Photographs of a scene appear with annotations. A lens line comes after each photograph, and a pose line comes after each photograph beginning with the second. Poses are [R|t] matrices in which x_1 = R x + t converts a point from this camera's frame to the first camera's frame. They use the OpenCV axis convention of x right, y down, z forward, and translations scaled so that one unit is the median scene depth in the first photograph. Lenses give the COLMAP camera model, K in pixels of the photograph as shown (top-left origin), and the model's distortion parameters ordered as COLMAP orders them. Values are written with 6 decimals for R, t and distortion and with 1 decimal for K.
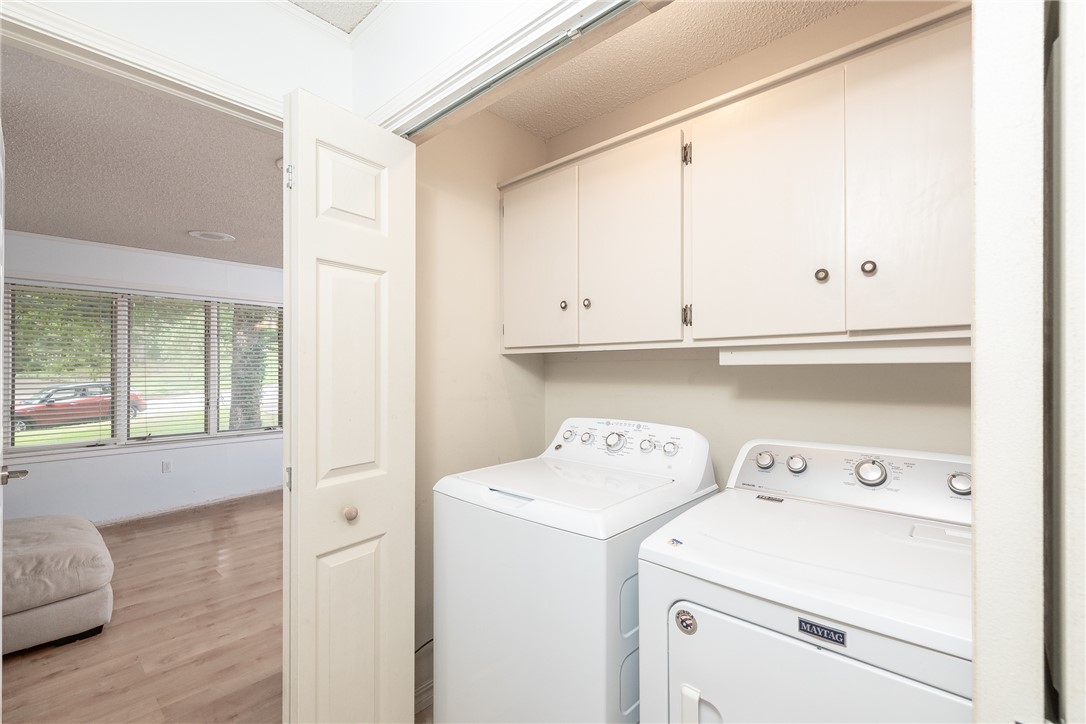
lens RADIAL K [[473.4, 0, 538.2], [0, 473.4, 367.4], [0, 0, 1]] dist [0.001437, 0.000490]
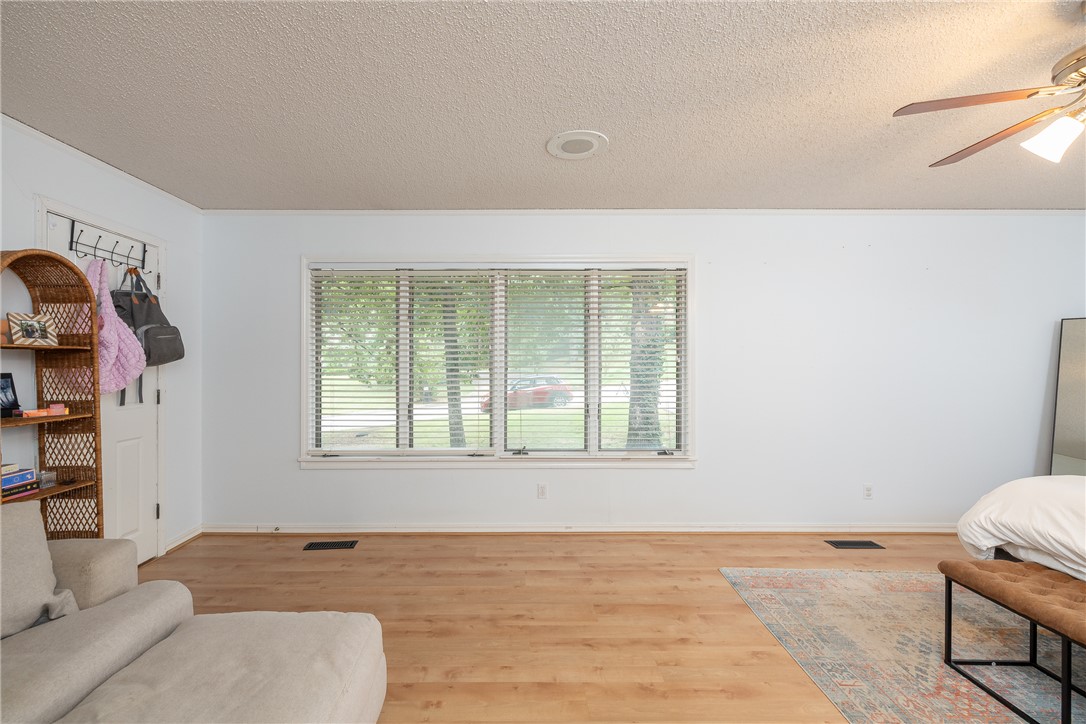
lens RADIAL K [[473.4, 0, 538.2], [0, 473.4, 367.4], [0, 0, 1]] dist [0.001437, 0.000490]
pose [[0.705392, 0.003459, -0.708809, -0.237255], [0.002337, 0.999971, 0.007206, 0.004392], [0.708813, -0.006739, 0.705364, 0.436391]]
